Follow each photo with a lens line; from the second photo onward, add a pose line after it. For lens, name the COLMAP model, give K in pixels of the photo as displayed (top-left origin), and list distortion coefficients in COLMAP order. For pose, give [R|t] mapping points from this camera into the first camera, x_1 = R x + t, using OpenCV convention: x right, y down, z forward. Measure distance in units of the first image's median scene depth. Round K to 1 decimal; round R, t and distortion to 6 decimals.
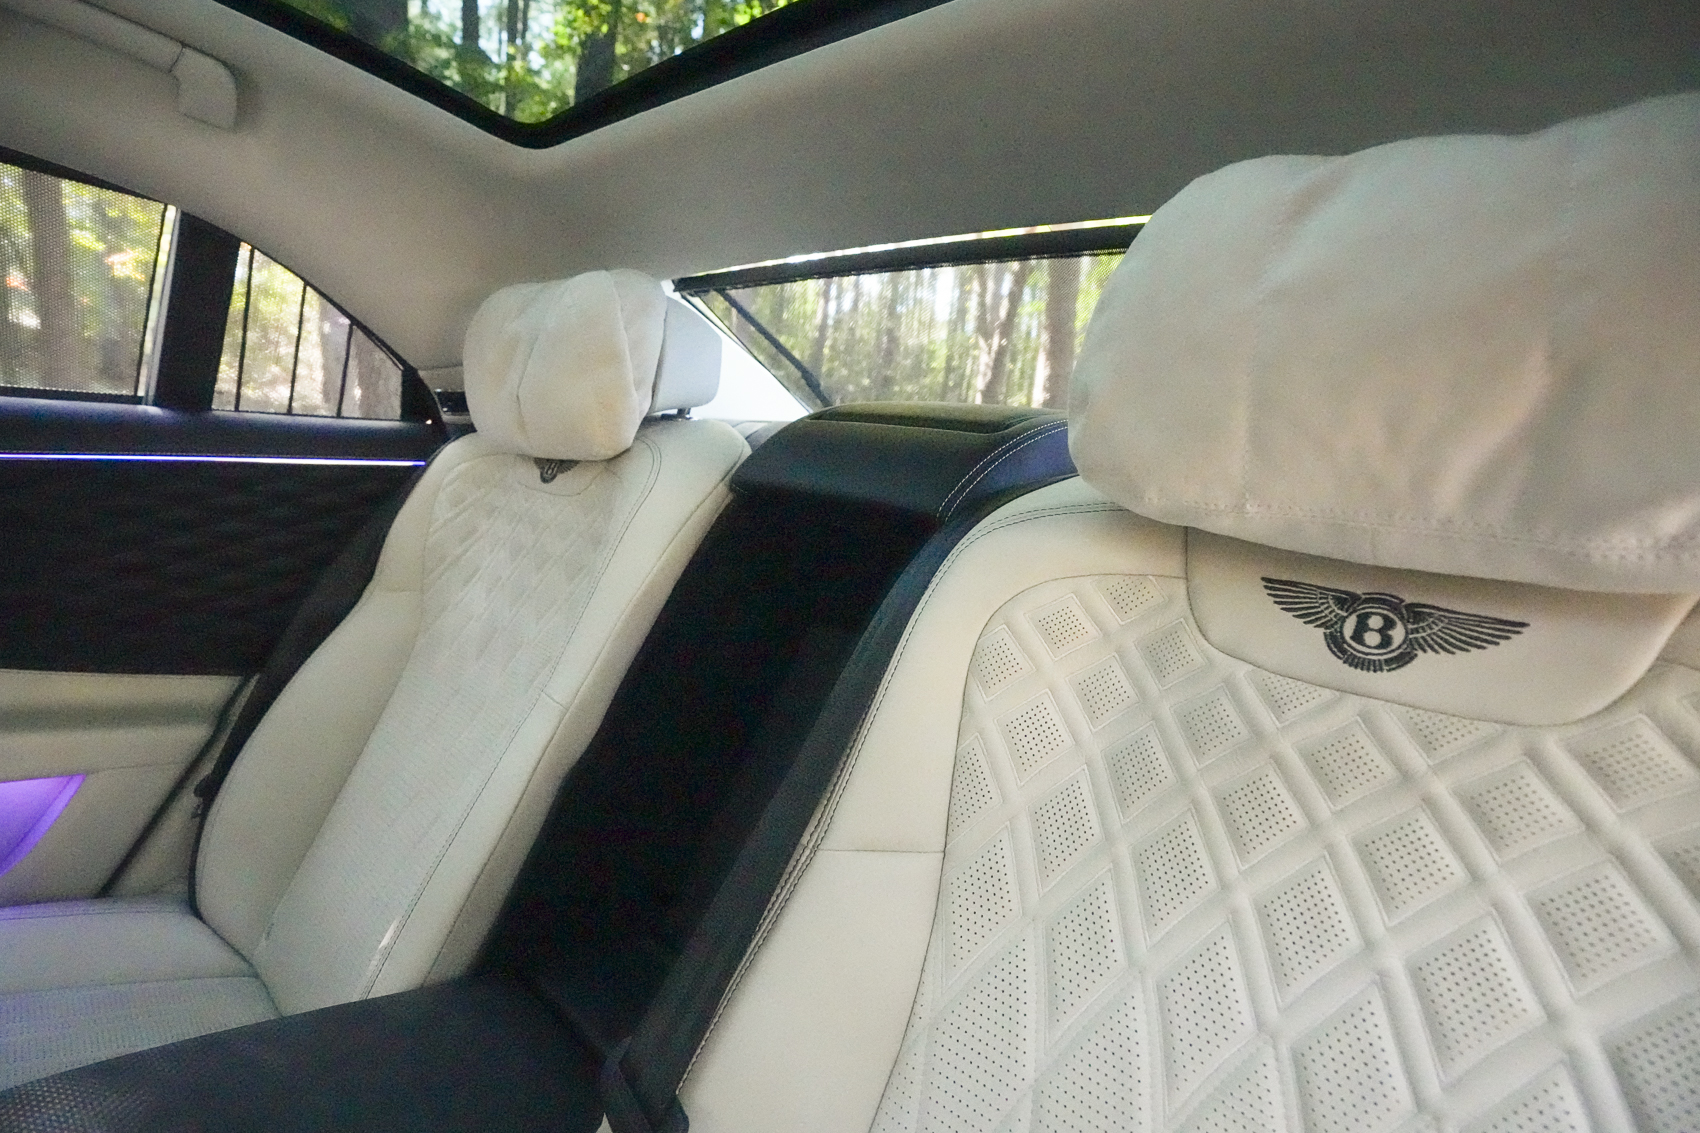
lens RADIAL K [[871.5, 0, 850.0], [0, 871.5, 566.5], [0, 0, 1]] dist [-0.074825, 0.058194]
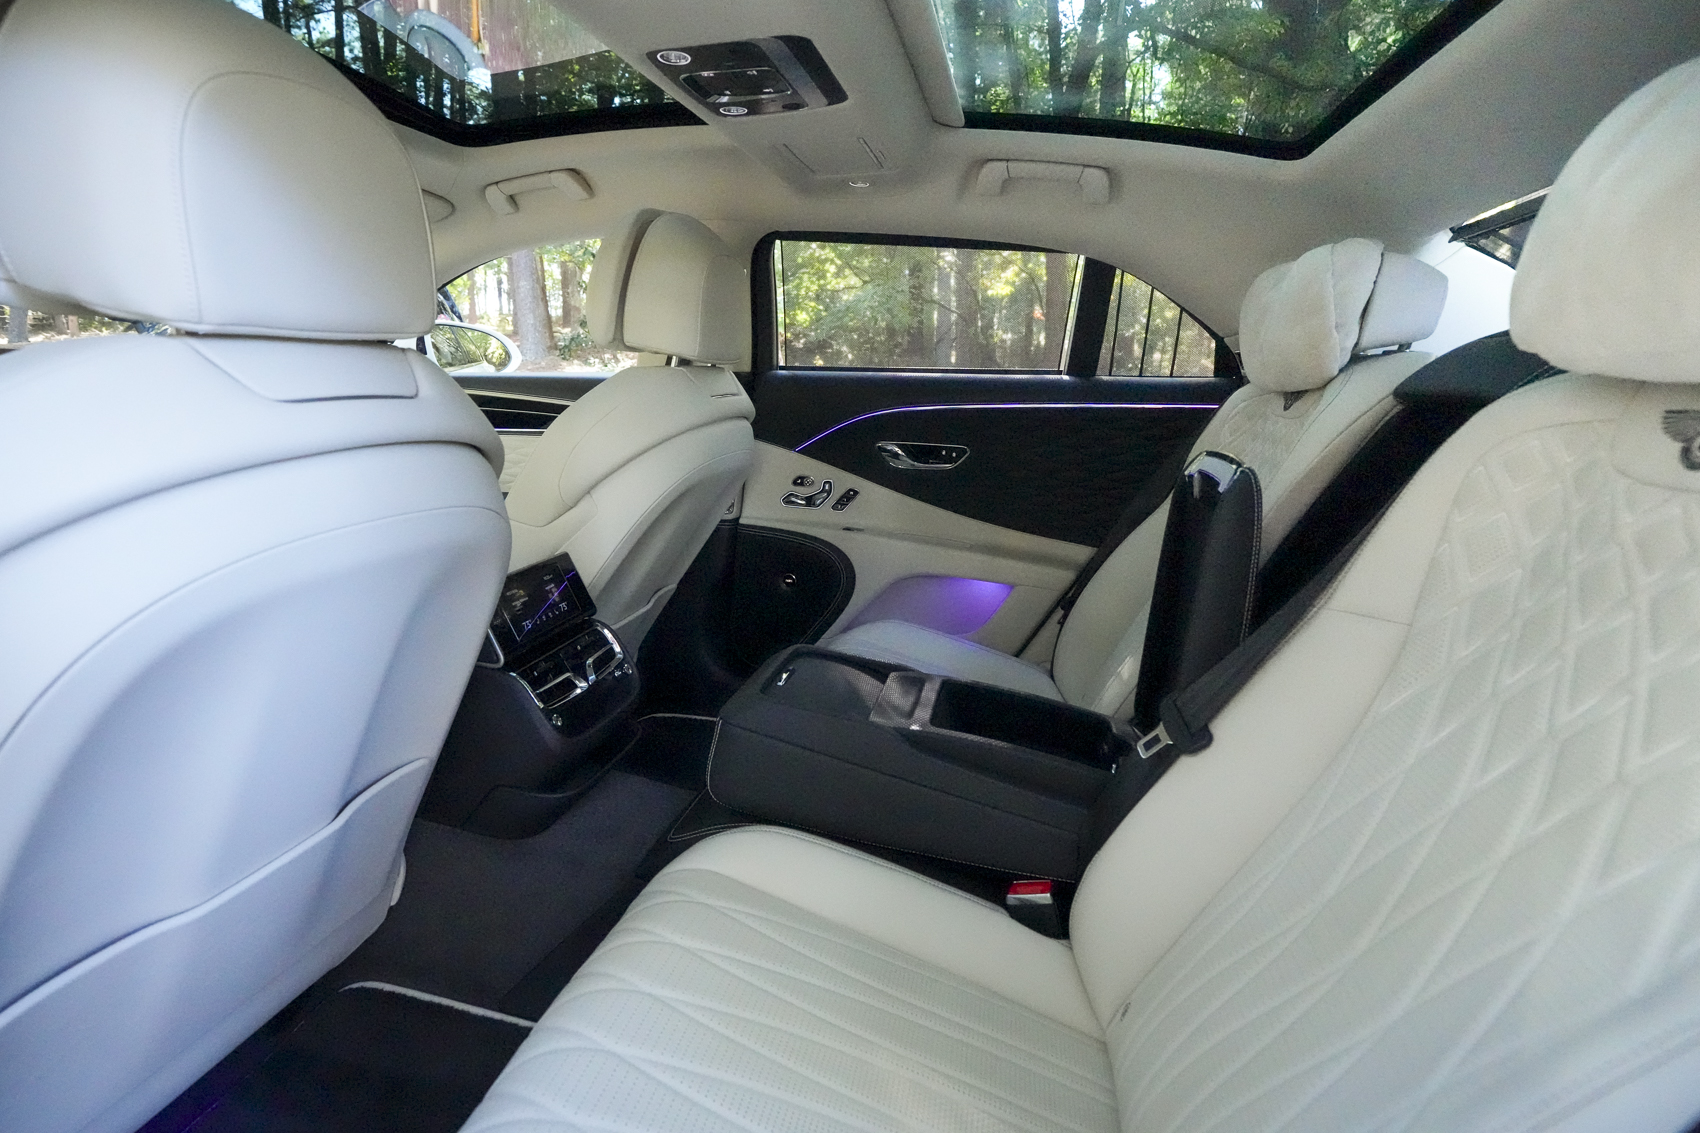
lens RADIAL K [[871.5, 0, 850.0], [0, 871.5, 566.5], [0, 0, 1]] dist [-0.074825, 0.058194]
pose [[0.554426, 0.096551, -0.826613, 0.395985], [-0.080551, 0.994810, 0.062170, 0.115839], [0.828326, 0.032115, 0.559325, -0.294543]]
